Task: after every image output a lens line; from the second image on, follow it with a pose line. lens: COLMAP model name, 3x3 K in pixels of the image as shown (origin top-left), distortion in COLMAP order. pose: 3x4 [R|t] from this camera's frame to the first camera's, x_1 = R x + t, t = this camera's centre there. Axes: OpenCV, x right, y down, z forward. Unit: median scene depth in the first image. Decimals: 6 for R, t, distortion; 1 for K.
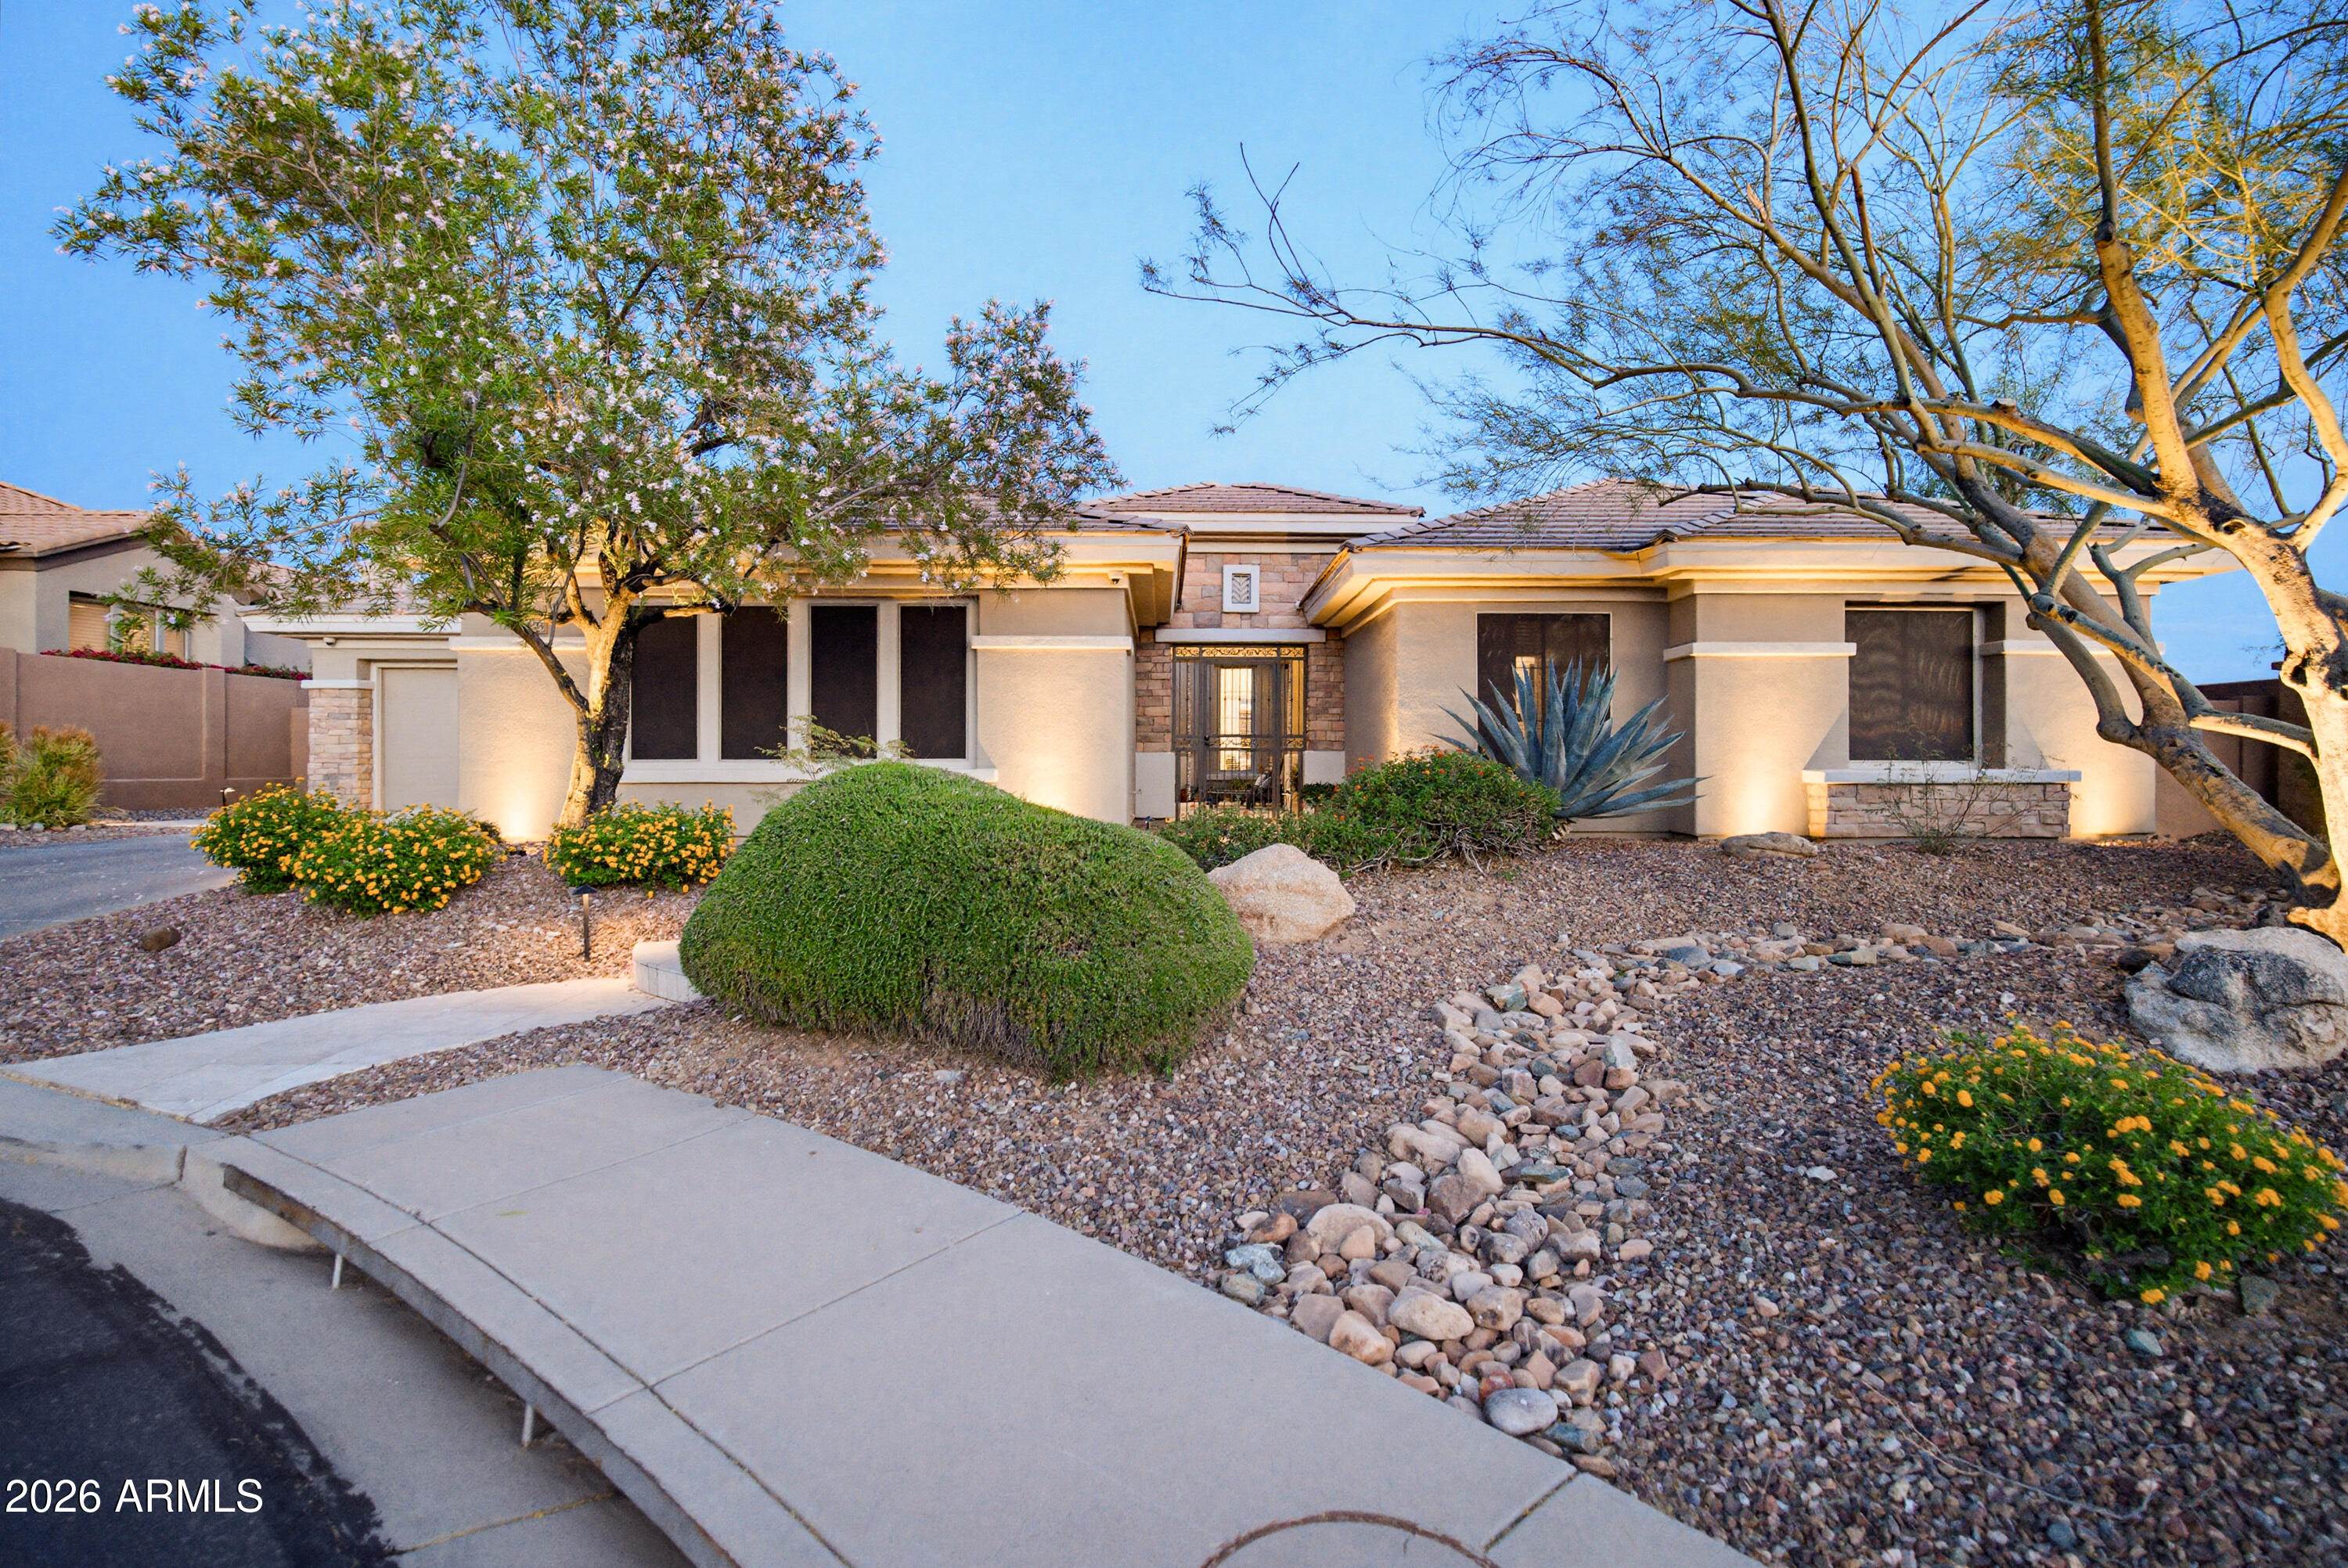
lens RADIAL K [[1153.6, 0, 1174.4], [0, 1153.6, 780.7], [0, 0, 1]] dist [-0.001311, -0.000018]
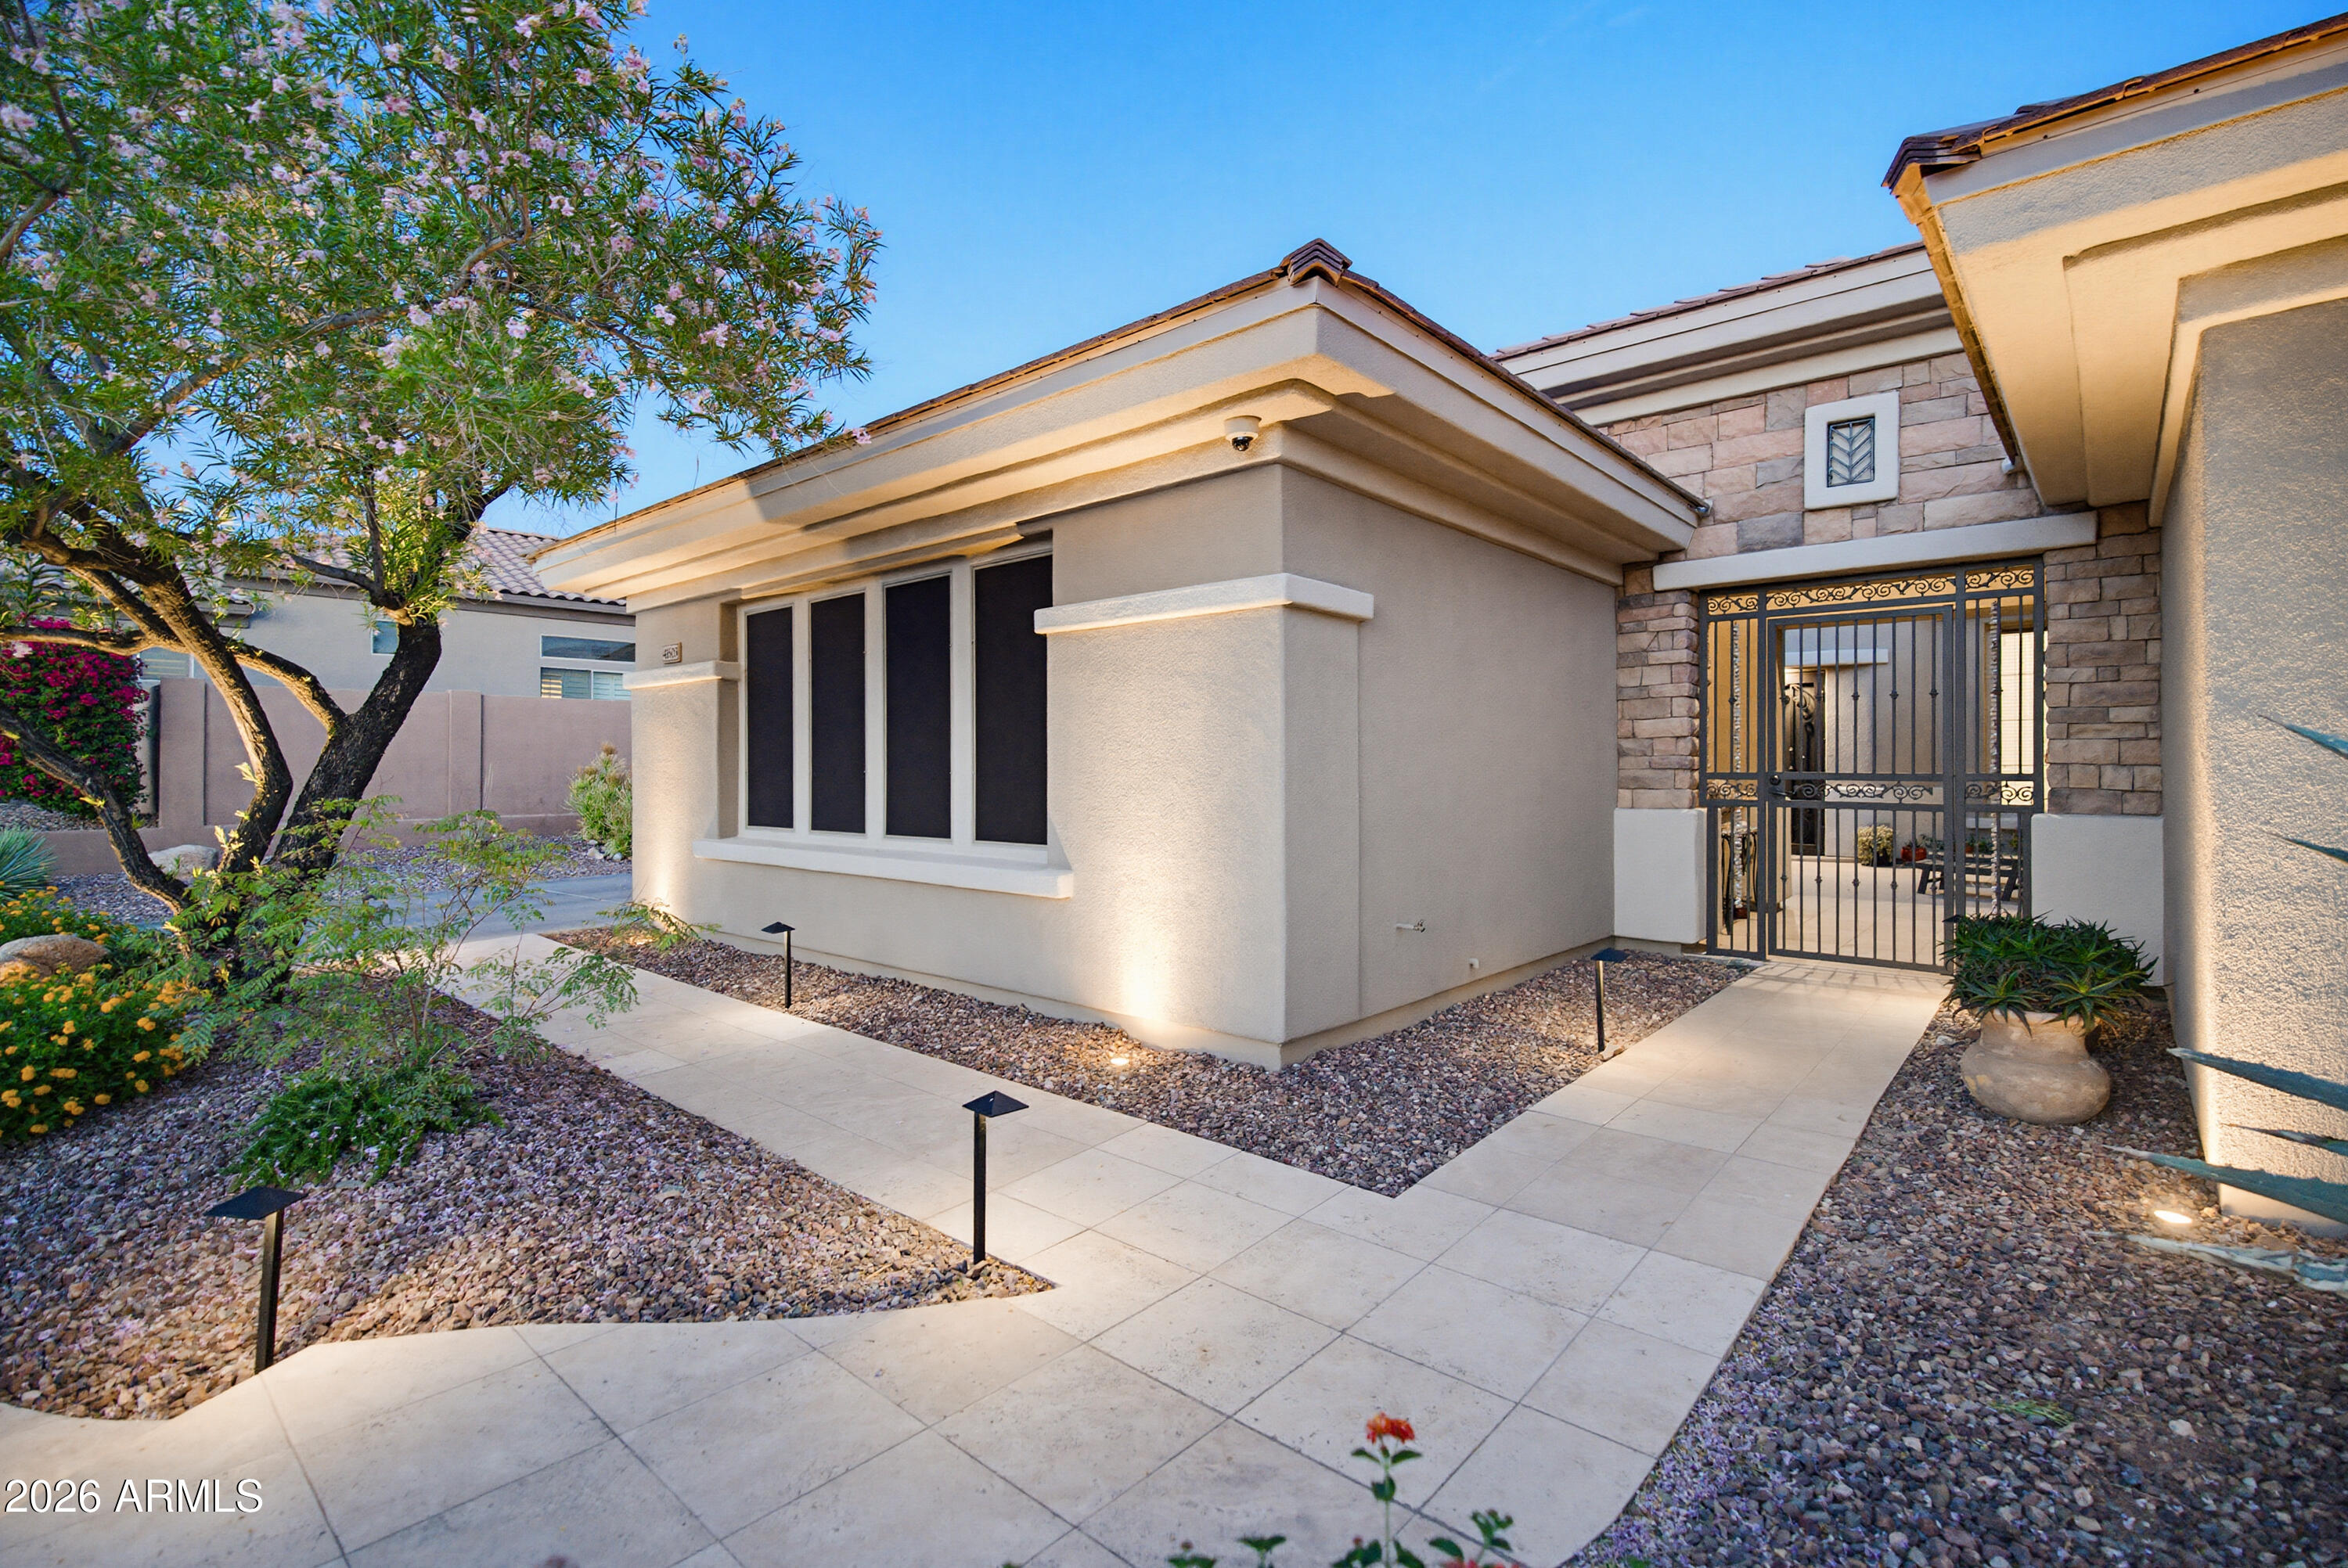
lens RADIAL K [[1073.4, 0, 1171.3], [0, 1073.4, 768.0], [0, 0, 1]] dist [0.004211, 0.000260]
pose [[0.751182, 0.001618, -0.660094, 0.135776], [-0.005519, 0.999977, -0.003829, -0.039735], [0.660073, 0.006520, 0.751174, 0.508649]]
